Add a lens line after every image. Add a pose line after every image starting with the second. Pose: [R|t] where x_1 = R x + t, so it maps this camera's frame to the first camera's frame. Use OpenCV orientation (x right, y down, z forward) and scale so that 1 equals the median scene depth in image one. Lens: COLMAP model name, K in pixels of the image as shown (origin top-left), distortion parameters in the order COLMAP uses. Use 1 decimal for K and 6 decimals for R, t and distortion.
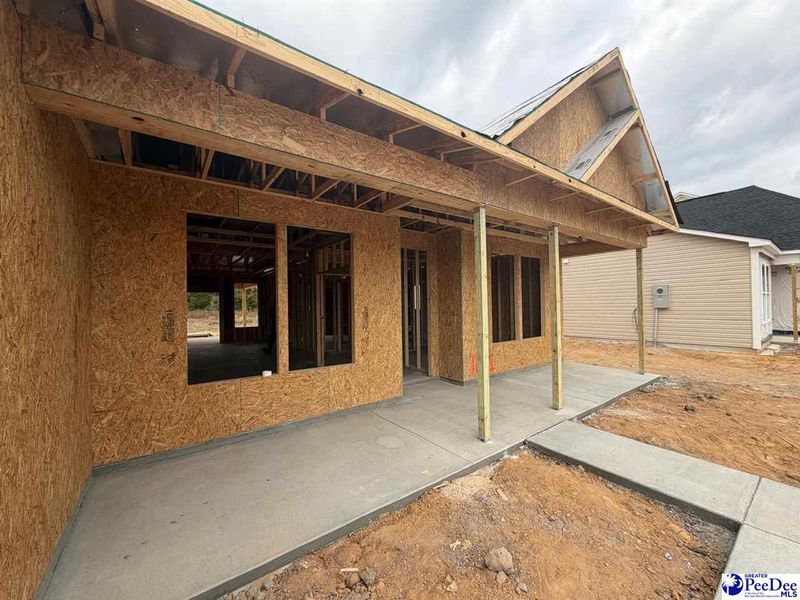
lens RADIAL K [[315.3, 0, 400.0], [0, 315.3, 300.0], [0, 0, 1]] dist [0.000076, 0.000004]
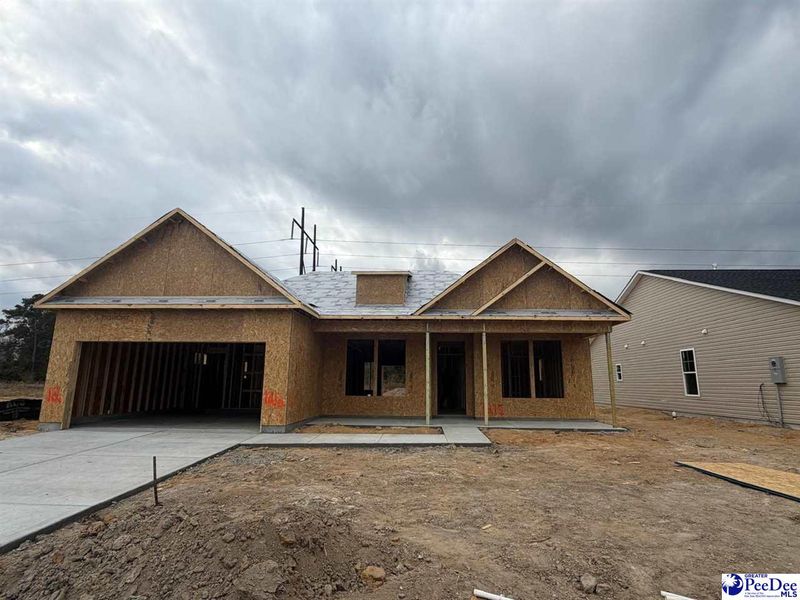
lens RADIAL K [[417.8, 0, 400.0], [0, 417.8, 300.0], [0, 0, 1]] dist [-0.016045, 0.001820]
pose [[0.774490, -0.098388, -0.624888, 1.365328], [-0.018530, 0.983878, -0.177876, 0.039369], [0.632314, 0.149342, 0.760181, -1.086346]]
